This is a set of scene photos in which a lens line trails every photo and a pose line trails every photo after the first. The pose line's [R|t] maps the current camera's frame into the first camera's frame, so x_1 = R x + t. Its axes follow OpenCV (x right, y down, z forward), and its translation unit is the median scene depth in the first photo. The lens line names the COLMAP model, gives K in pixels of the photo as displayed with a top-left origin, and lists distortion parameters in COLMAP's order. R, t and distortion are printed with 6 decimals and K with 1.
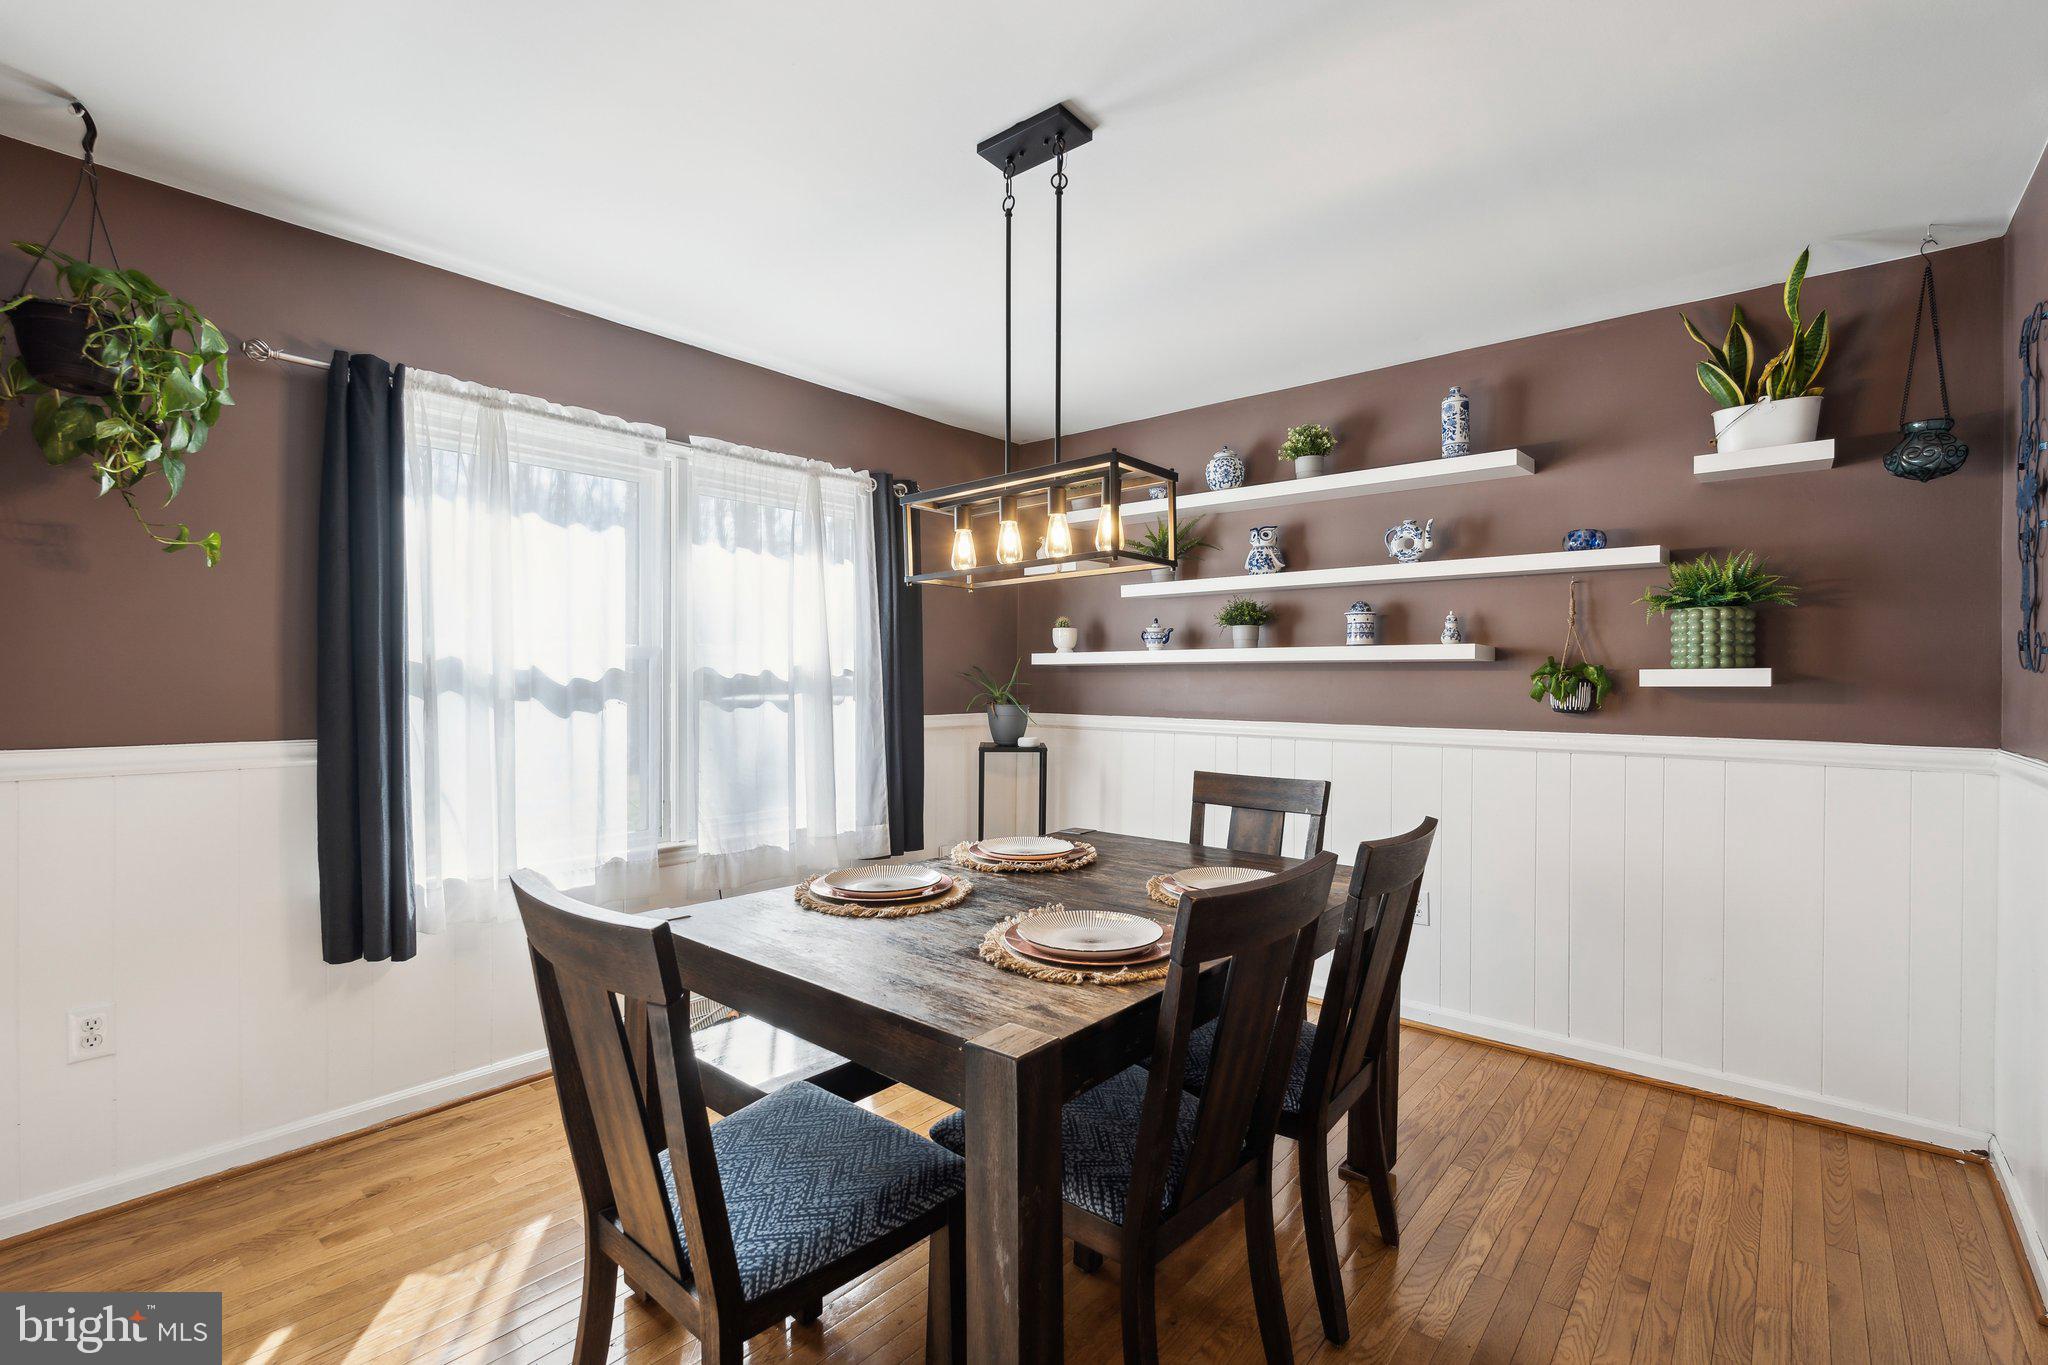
lens RADIAL K [[909.3, 0, 1014.0], [0, 909.3, 686.1], [0, 0, 1]] dist [-0.004535, 0.000442]
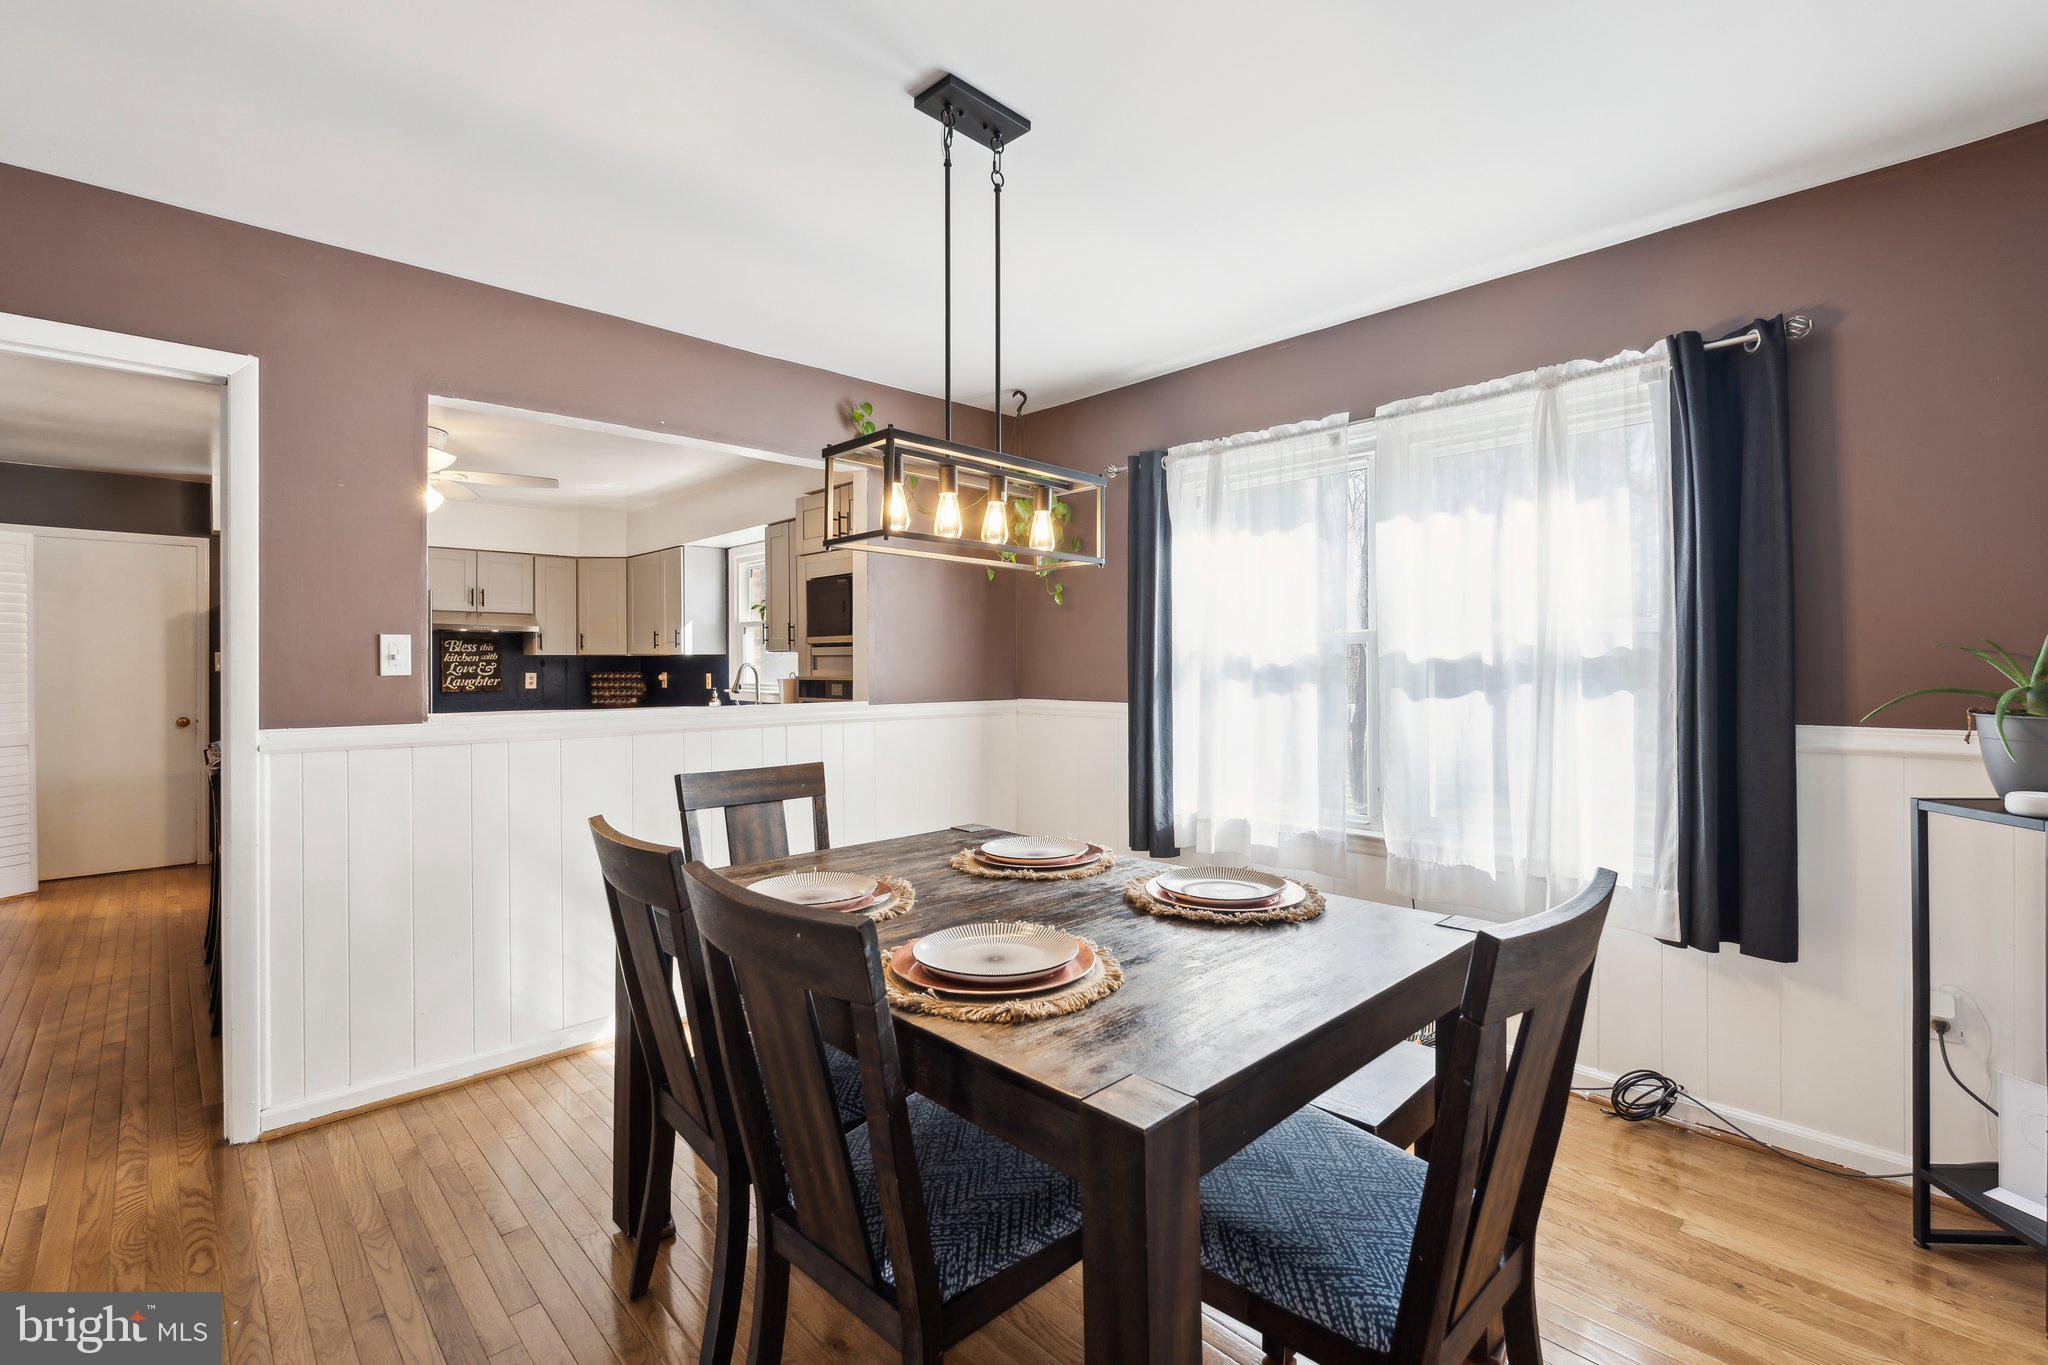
lens RADIAL K [[909.3, 0, 1025.1], [0, 909.3, 667.4], [0, 0, 1]] dist [-0.004535, 0.000442]
pose [[-0.108026, 0.000366, -0.994148, 0.726982], [-0.005474, 0.999985, 0.000963, -0.003221], [0.994133, 0.005546, -0.108022, 0.853425]]
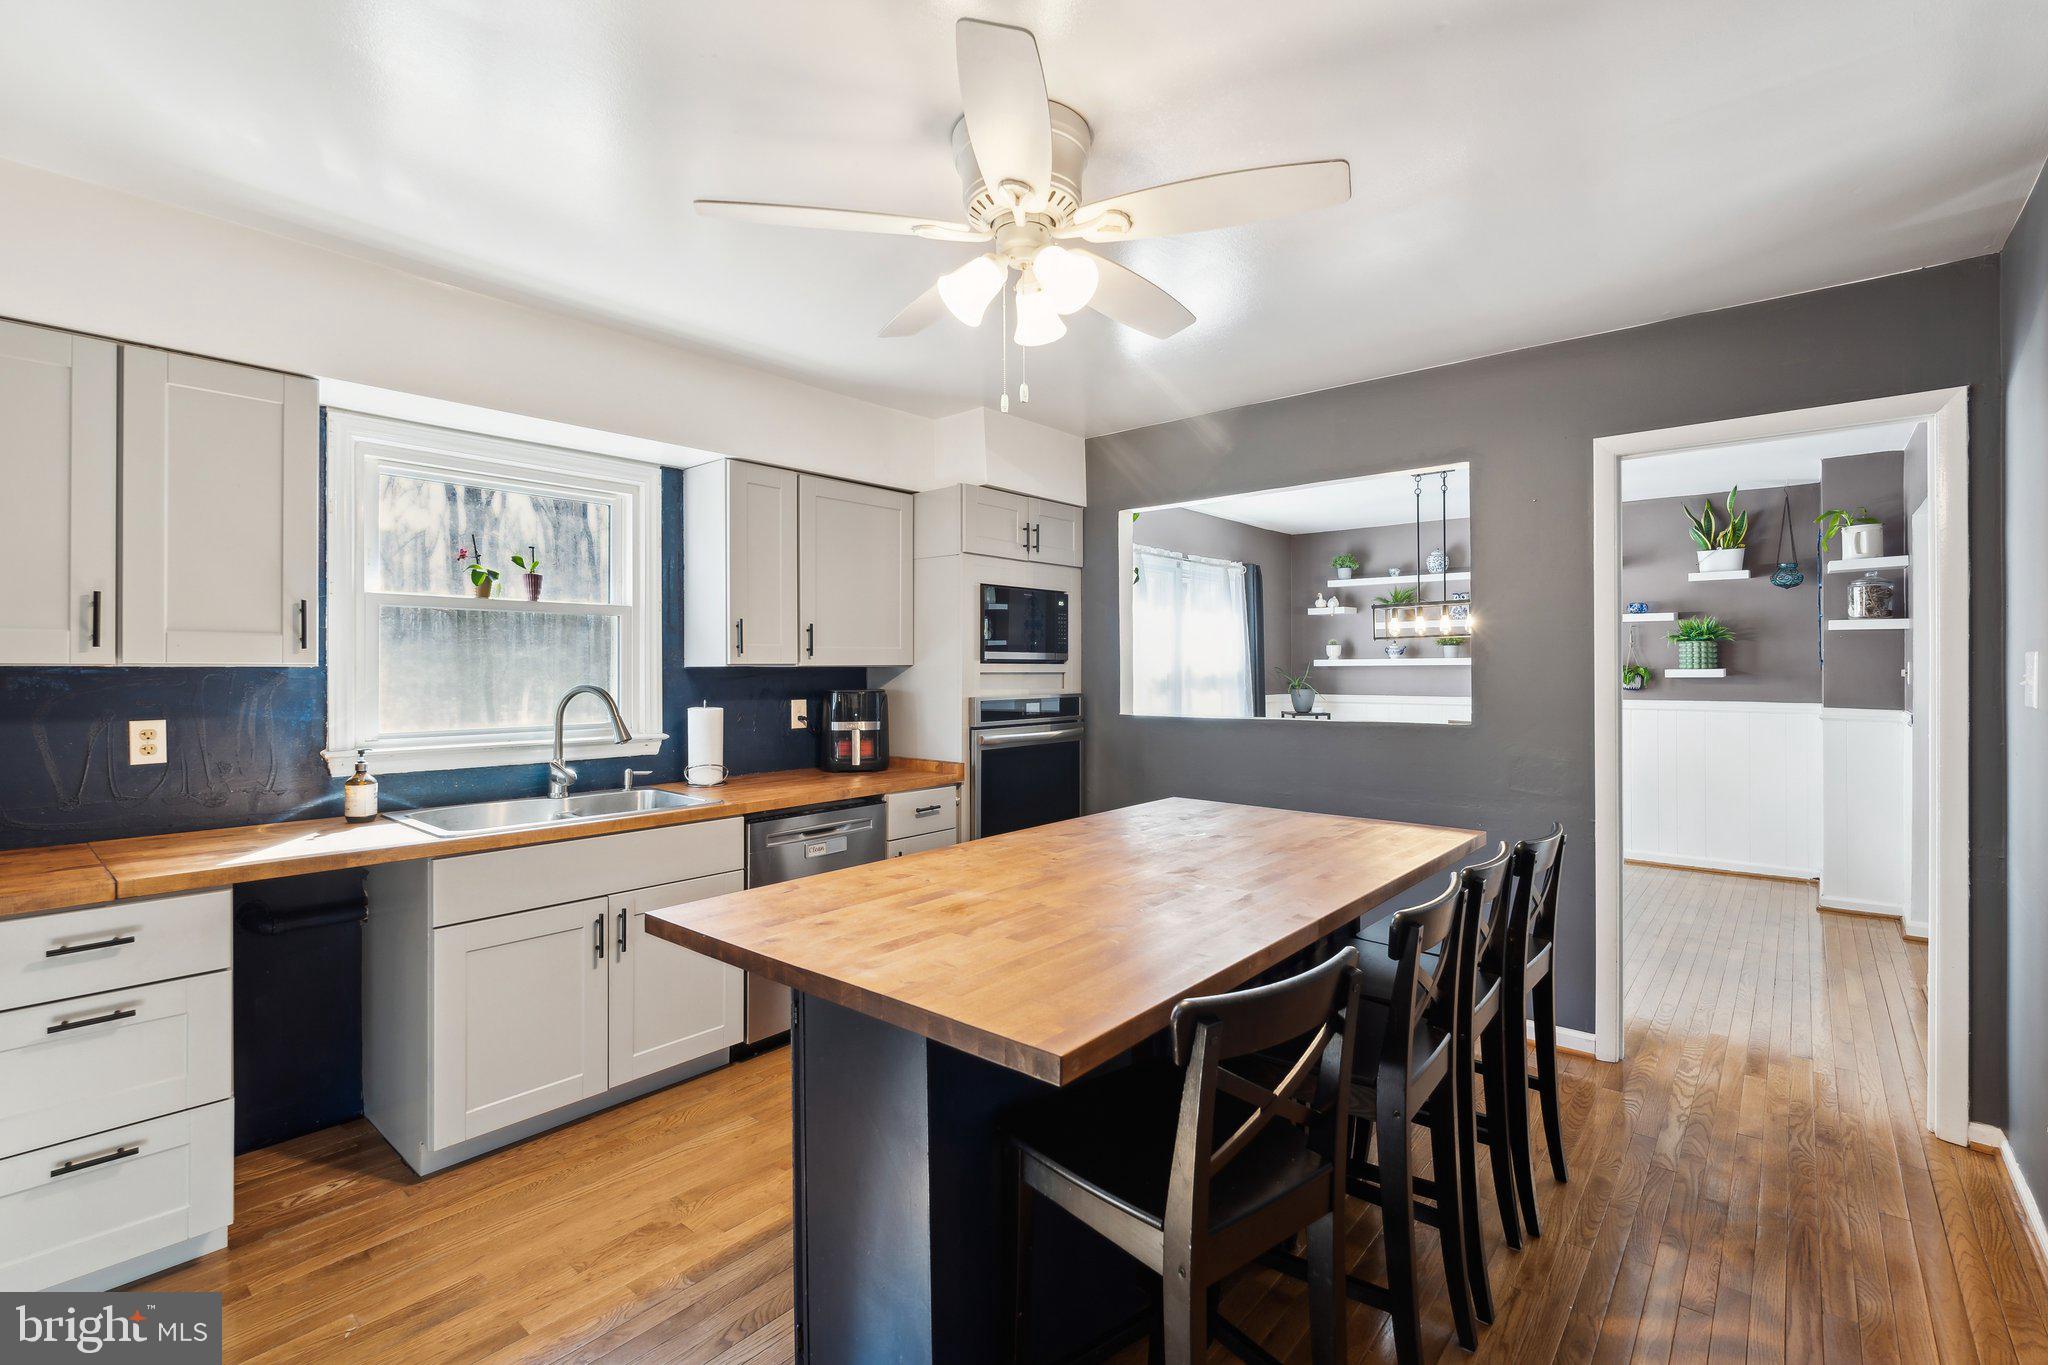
lens RADIAL K [[909.3, 0, 1033.7], [0, 909.3, 672.1], [0, 0, 1]] dist [-0.004535, 0.000442]
pose [[0.999961, -0.008063, -0.003657, -0.801313], [0.008040, 0.999949, -0.006160, -0.010709], [0.003707, 0.006131, 0.999974, -1.160093]]
